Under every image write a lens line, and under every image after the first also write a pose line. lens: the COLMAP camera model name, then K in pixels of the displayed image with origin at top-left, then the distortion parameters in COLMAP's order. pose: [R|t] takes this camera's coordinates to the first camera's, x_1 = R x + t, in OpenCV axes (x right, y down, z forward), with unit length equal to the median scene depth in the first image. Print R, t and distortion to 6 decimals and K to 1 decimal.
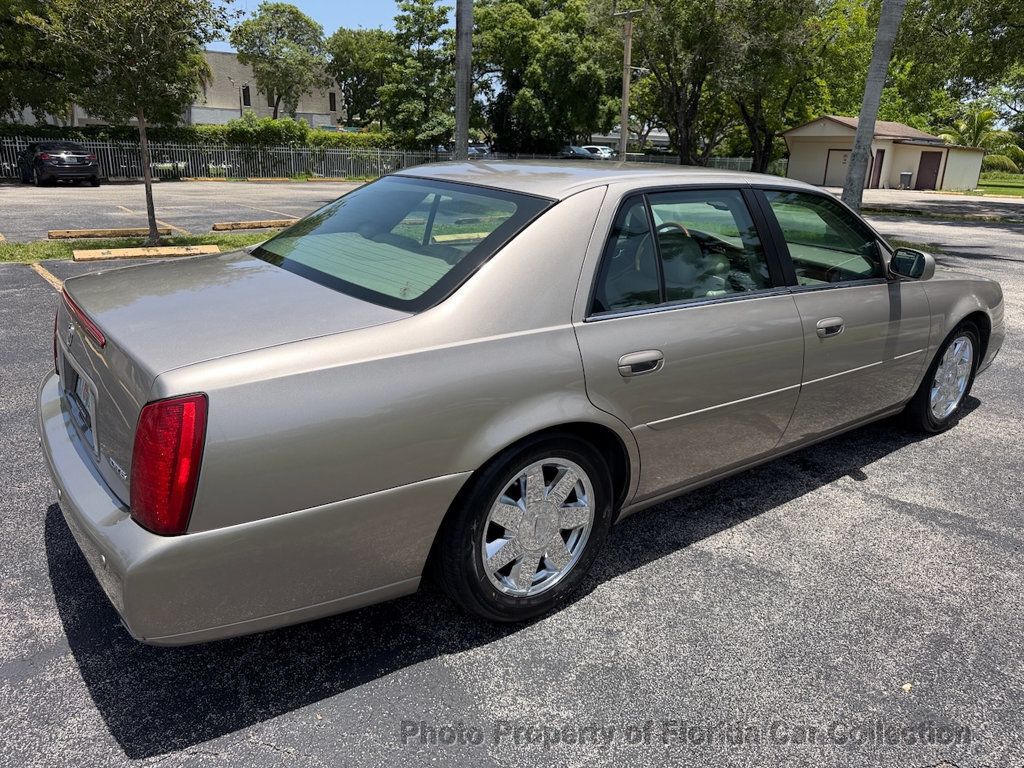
lens RADIAL K [[730.0, 0, 512.0], [0, 730.0, 384.0], [0, 0, 1]] dist [0.036880, -0.044710]
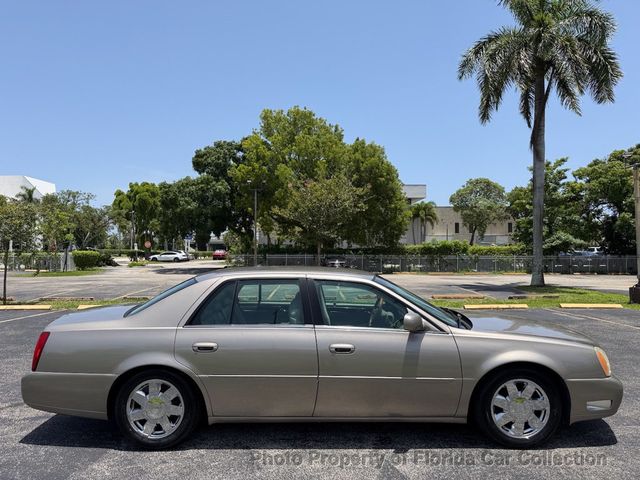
lens RADIAL K [[456.3, 0, 320.0], [0, 456.3, 240.0], [0, 0, 1]] dist [0.036880, -0.044710]
pose [[0.785572, -0.041773, -0.617358, 0.104530], [-0.168873, 0.945369, -0.278854, -0.000411], [0.595280, 0.323315, 0.735601, -0.000909]]
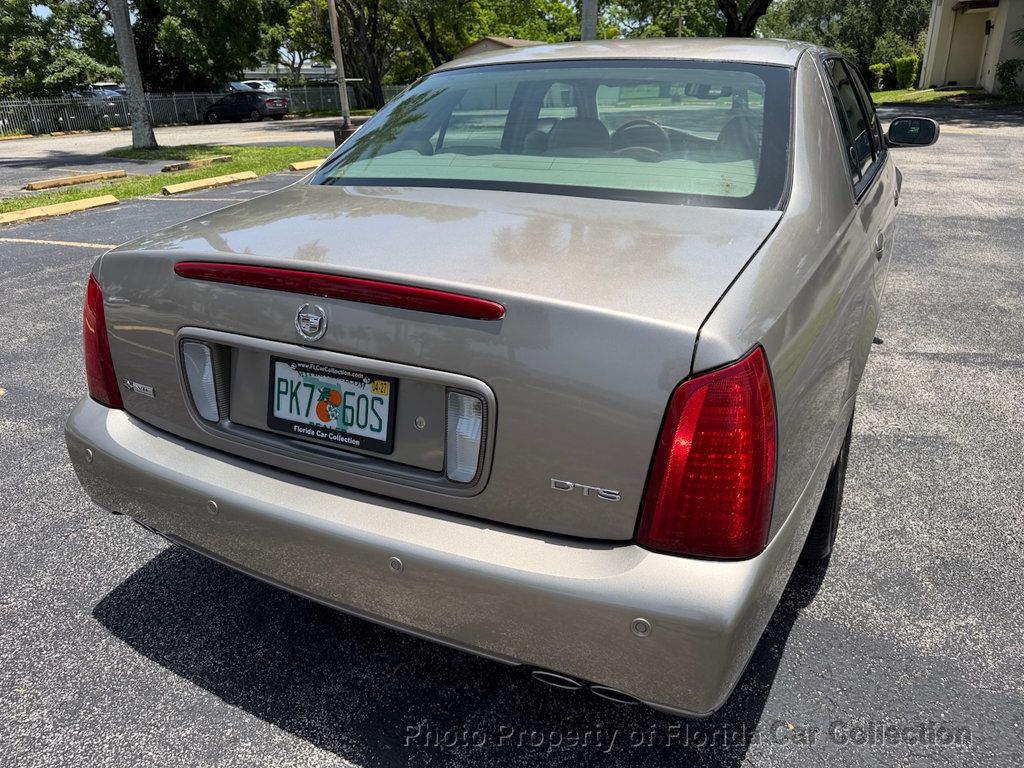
lens RADIAL K [[730.0, 0, 512.0], [0, 730.0, 384.0], [0, 0, 1]] dist [0.036880, -0.044710]
pose [[0.898364, -0.216734, 0.382059, -0.046191], [0.185683, 0.975637, 0.116850, -0.004038], [-0.398076, -0.034032, 0.916721, 0.023403]]
